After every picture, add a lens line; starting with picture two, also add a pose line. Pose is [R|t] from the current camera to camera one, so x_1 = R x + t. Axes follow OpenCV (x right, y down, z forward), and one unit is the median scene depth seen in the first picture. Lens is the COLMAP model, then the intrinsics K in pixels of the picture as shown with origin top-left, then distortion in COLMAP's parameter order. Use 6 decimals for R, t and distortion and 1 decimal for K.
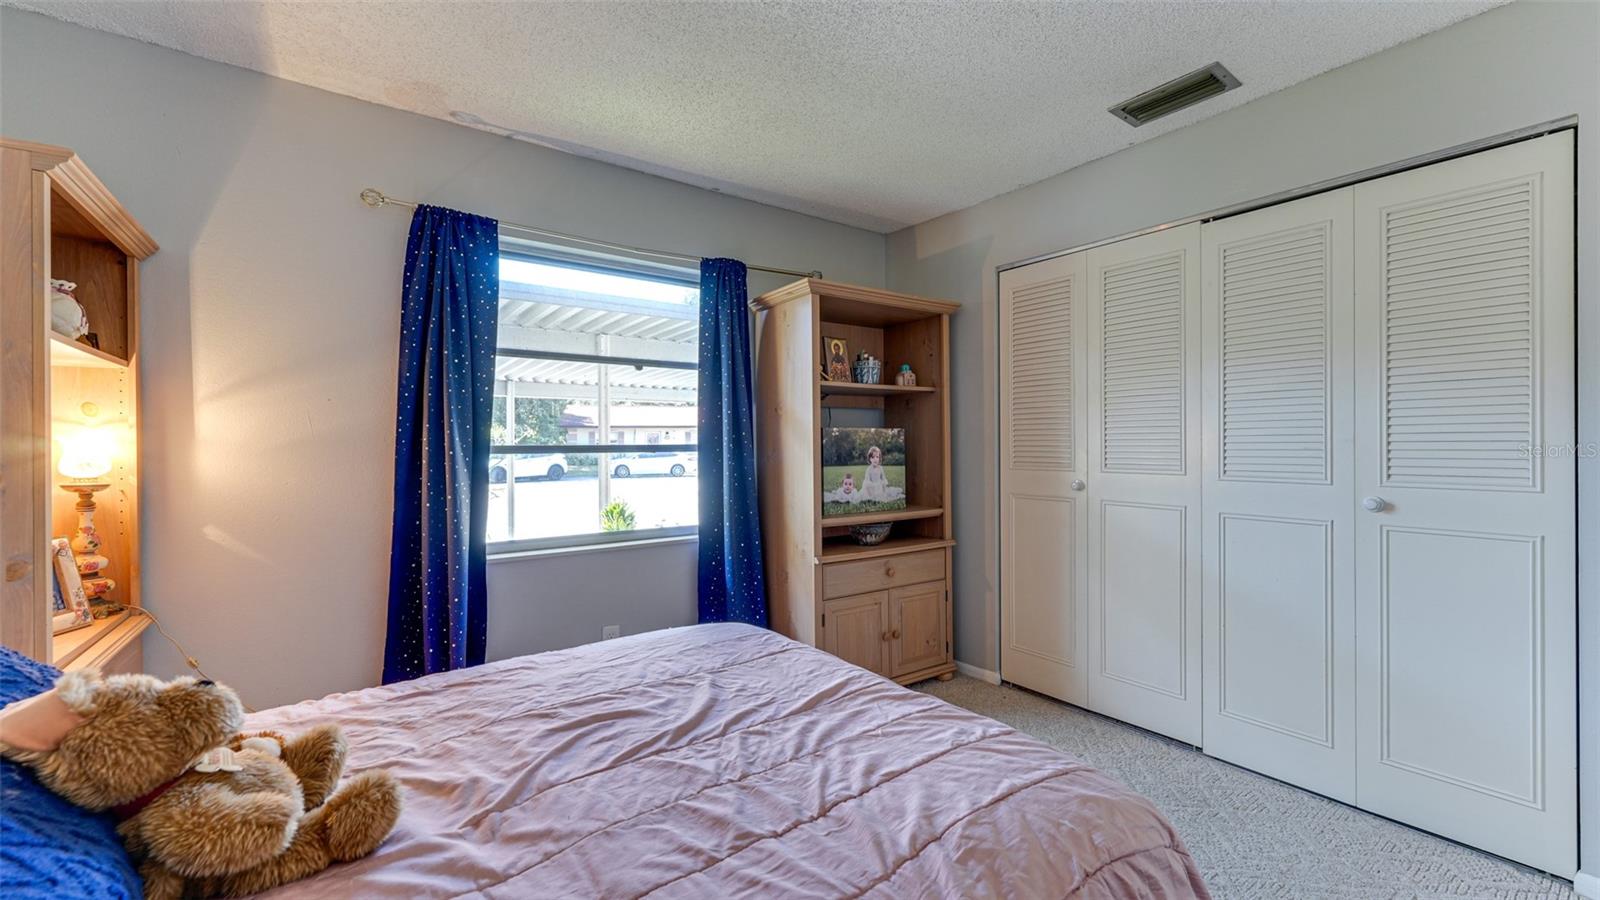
lens RADIAL K [[663.4, 0, 796.8], [0, 663.4, 449.4], [0, 0, 1]] dist [0.000117, 0.000004]
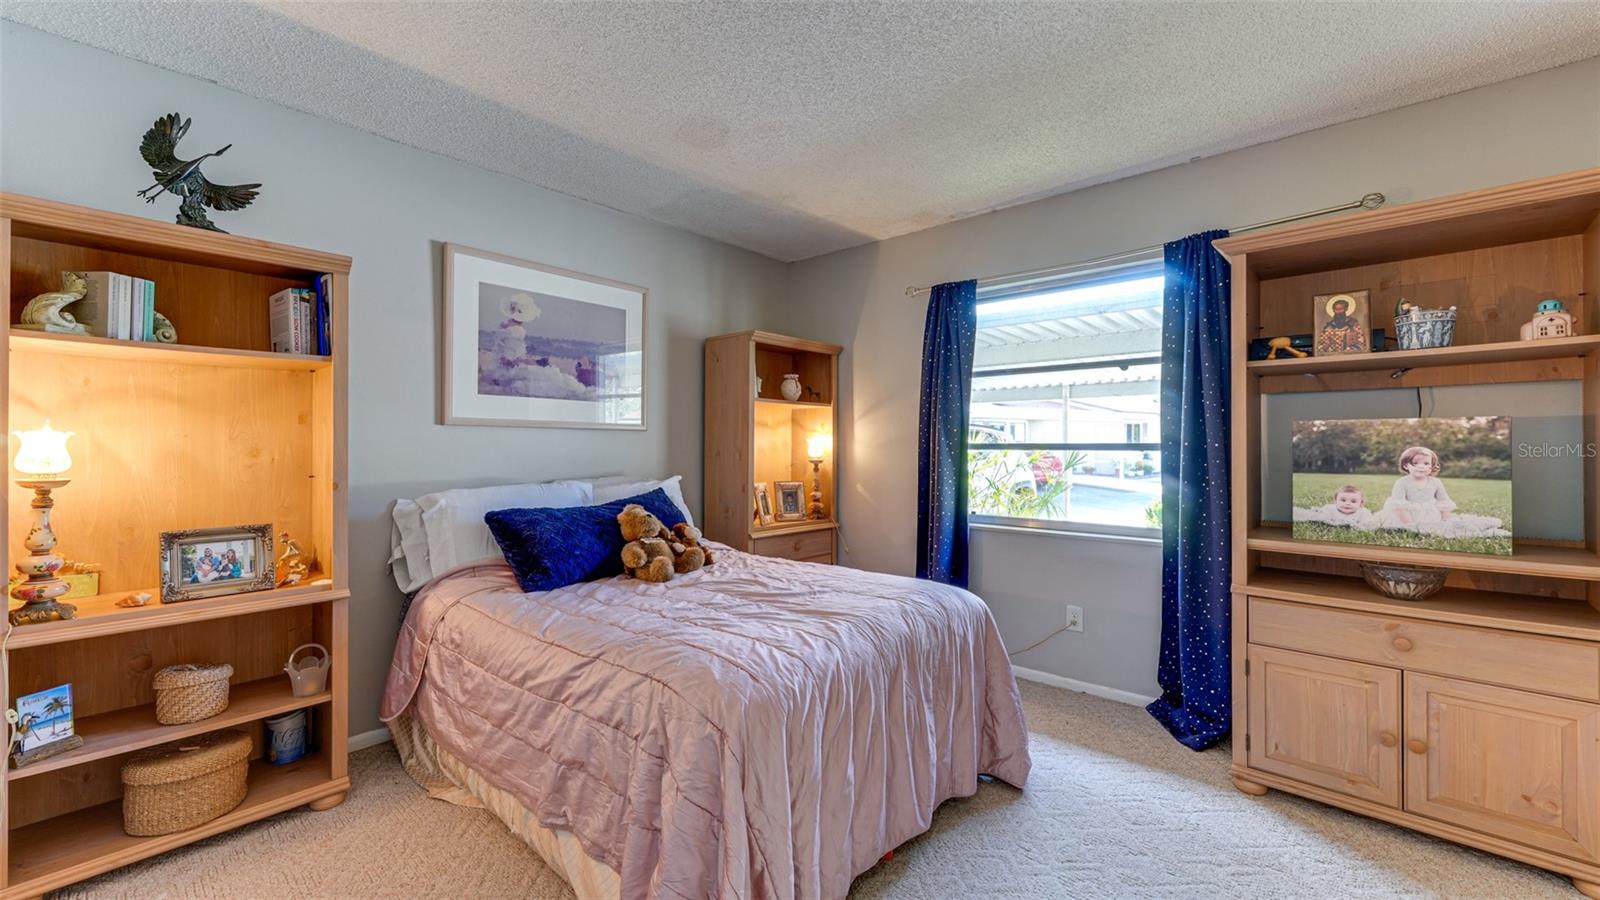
lens RADIAL K [[679.2, 0, 795.9], [0, 679.2, 448.7], [0, 0, 1]] dist [-0.000905, -0.000115]
pose [[0.171636, 0.010215, -0.985108, 0.712674], [-0.009043, 0.999920, 0.008793, -0.002893], [0.985119, 0.007399, 0.171714, 0.323503]]
